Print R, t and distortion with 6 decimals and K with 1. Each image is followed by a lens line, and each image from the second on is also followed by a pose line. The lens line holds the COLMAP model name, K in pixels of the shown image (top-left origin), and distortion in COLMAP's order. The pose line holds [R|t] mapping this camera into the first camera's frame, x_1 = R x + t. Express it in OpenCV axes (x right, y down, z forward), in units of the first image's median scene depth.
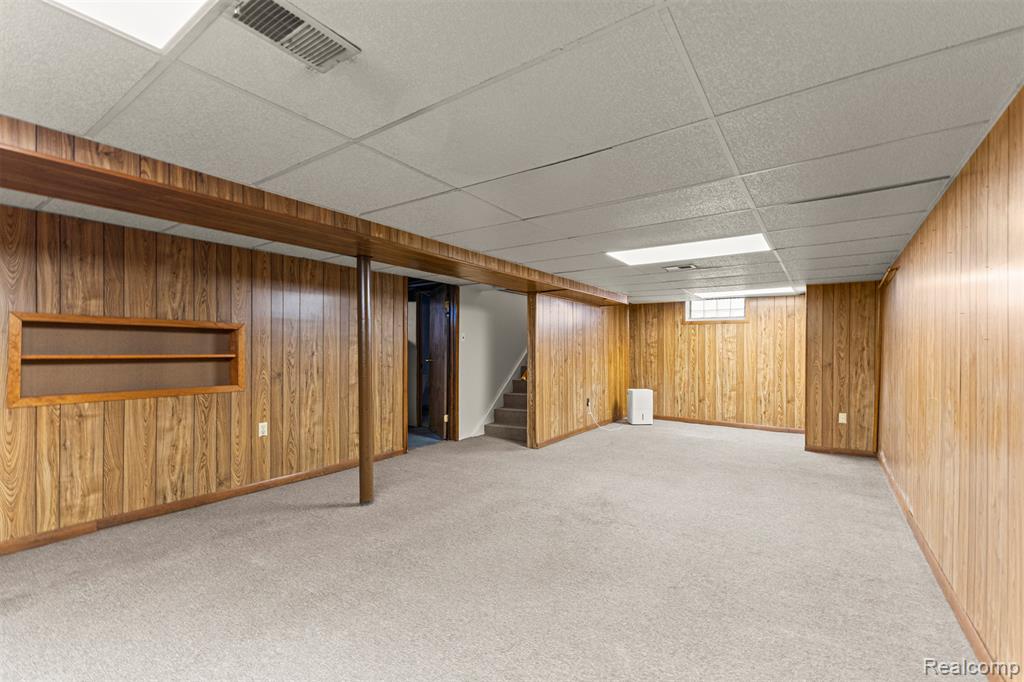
lens RADIAL K [[451.6, 0, 528.3], [0, 451.6, 351.1], [0, 0, 1]] dist [0.018533, -0.004036]
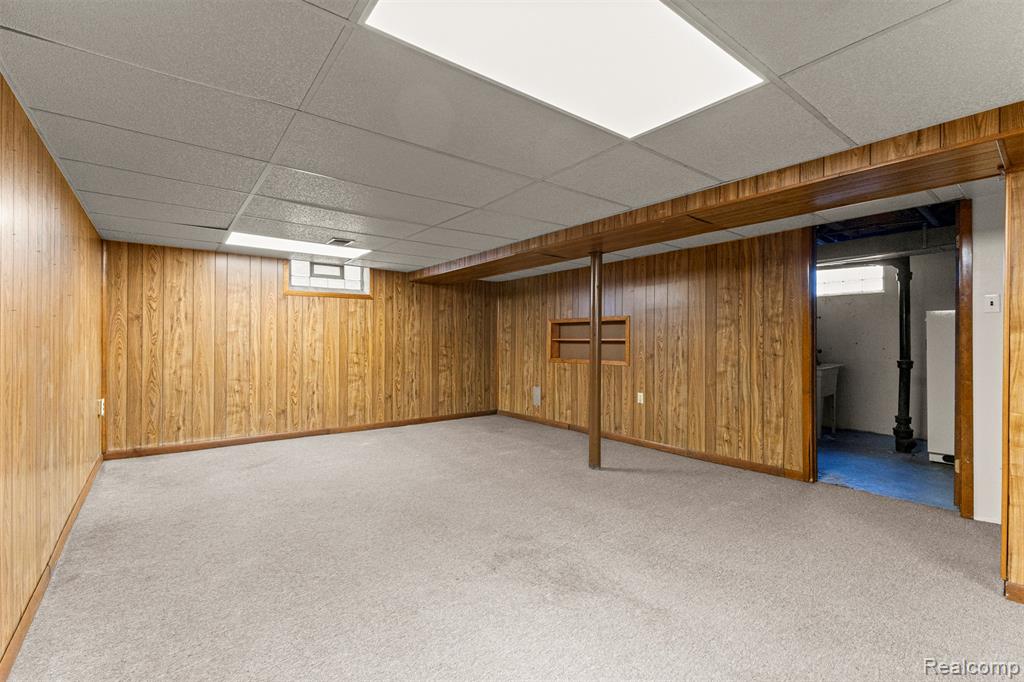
lens RADIAL K [[451.6, 0, 506.0], [0, 451.6, 343.7], [0, 0, 1]] dist [0.018533, -0.004036]
pose [[-0.342325, 0.003636, -0.939574, 0.653944], [-0.001712, 0.999988, 0.004493, 0.014268], [0.939580, 0.003147, -0.342315, 0.970195]]
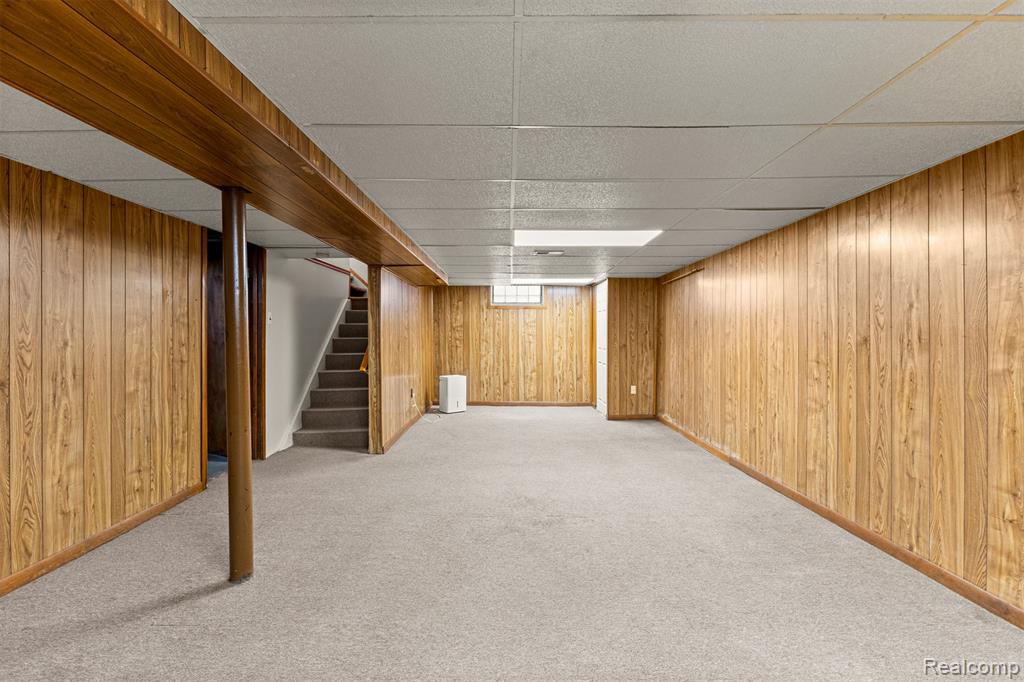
lens RADIAL K [[463.3, 0, 523.0], [0, 463.3, 333.2], [0, 0, 1]] dist [-0.009153, 0.002896]
pose [[0.822890, -0.003403, 0.568191, -0.326772], [0.005139, 0.999986, -0.001455, -0.003735], [-0.568178, 0.004117, 0.822895, 0.198209]]
